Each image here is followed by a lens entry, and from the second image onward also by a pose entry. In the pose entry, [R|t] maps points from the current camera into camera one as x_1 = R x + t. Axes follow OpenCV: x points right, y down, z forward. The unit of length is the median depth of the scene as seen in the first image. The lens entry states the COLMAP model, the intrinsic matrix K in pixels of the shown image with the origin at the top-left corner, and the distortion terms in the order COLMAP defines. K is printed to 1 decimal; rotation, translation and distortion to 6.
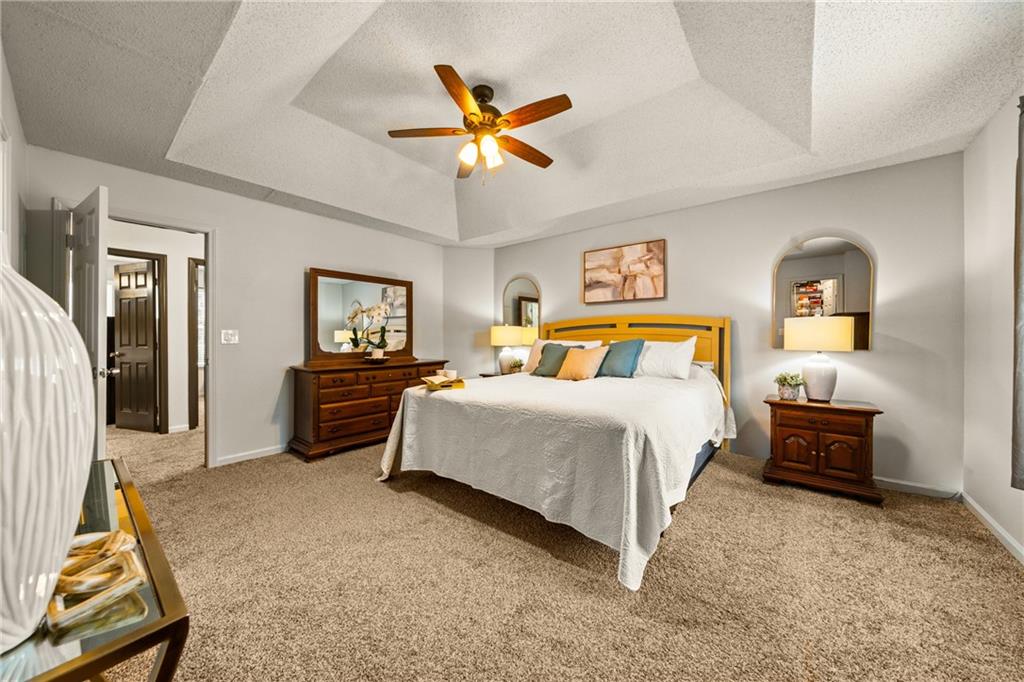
lens RADIAL K [[349.0, 0, 508.5], [0, 349.0, 348.4], [0, 0, 1]] dist [-0.004280, -0.000019]
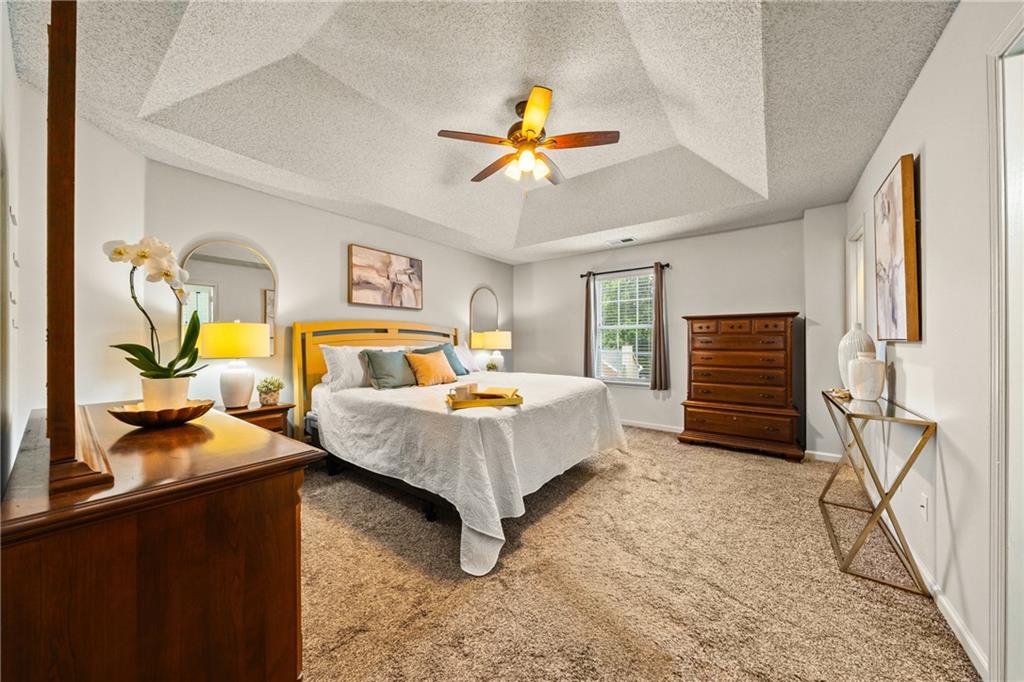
lens RADIAL K [[349.0, 0, 508.5], [0, 349.0, 348.4], [0, 0, 1]] dist [-0.004280, -0.000019]
pose [[-0.031447, -0.014817, 0.999396, -0.720652], [0.039486, 0.999091, 0.016055, -0.017512], [-0.998725, 0.039967, -0.030834, 0.706794]]
